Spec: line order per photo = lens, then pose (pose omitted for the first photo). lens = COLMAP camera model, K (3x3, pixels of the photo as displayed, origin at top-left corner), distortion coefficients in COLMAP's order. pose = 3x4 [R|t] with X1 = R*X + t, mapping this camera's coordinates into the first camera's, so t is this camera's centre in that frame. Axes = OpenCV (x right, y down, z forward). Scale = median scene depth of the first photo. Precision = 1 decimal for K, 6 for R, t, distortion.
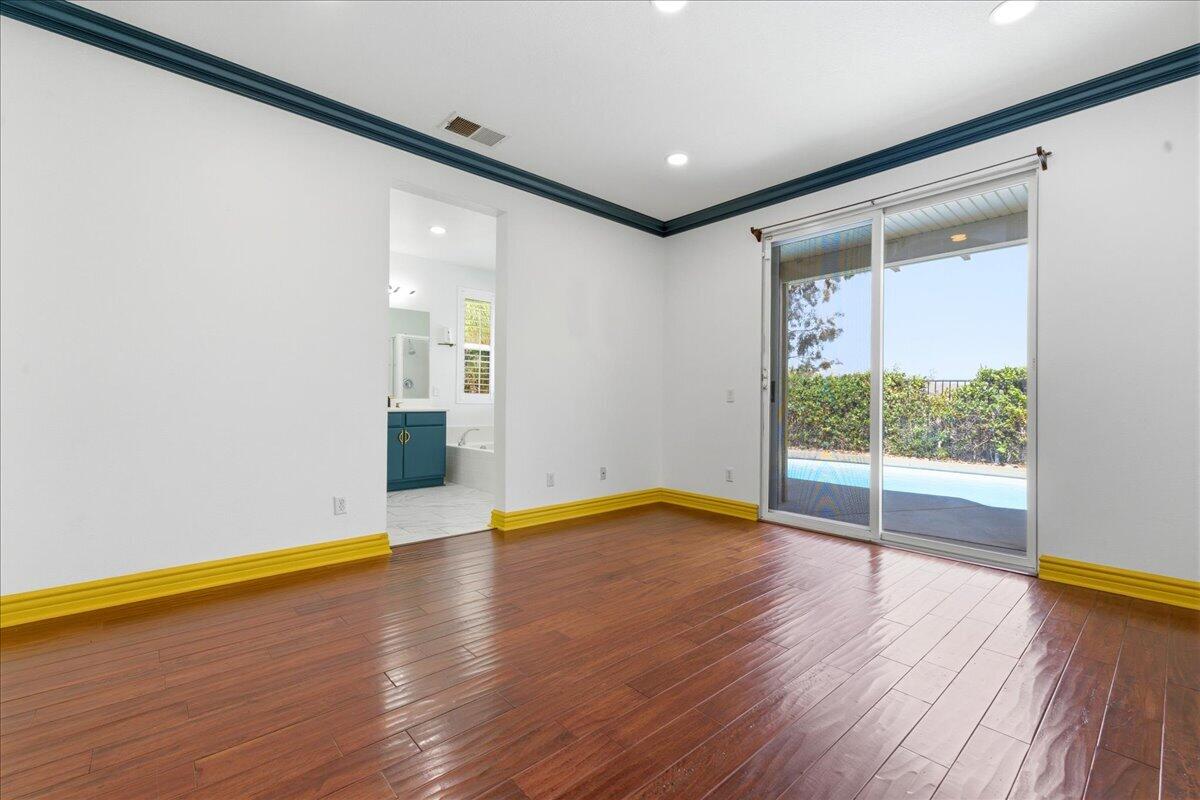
lens RADIAL K [[508.2, 0, 600.0], [0, 508.2, 400.0], [0, 0, 1]] dist [-0.001177, -0.000613]
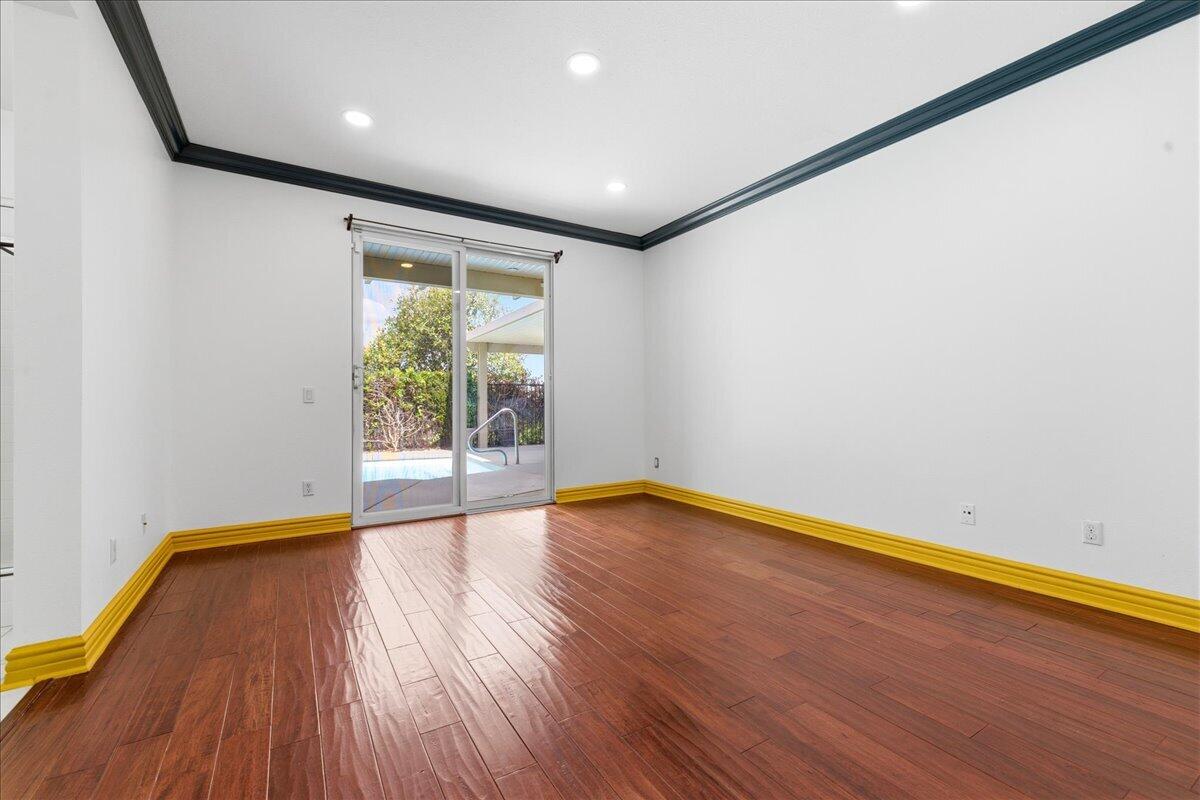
lens RADIAL K [[508.2, 0, 600.0], [0, 508.2, 400.0], [0, 0, 1]] dist [-0.001177, -0.000613]
pose [[0.164519, -0.006820, 0.986350, -0.563102], [0.007356, 0.999957, 0.005687, -0.002676], [-0.986347, 0.006321, 0.164562, 0.416035]]
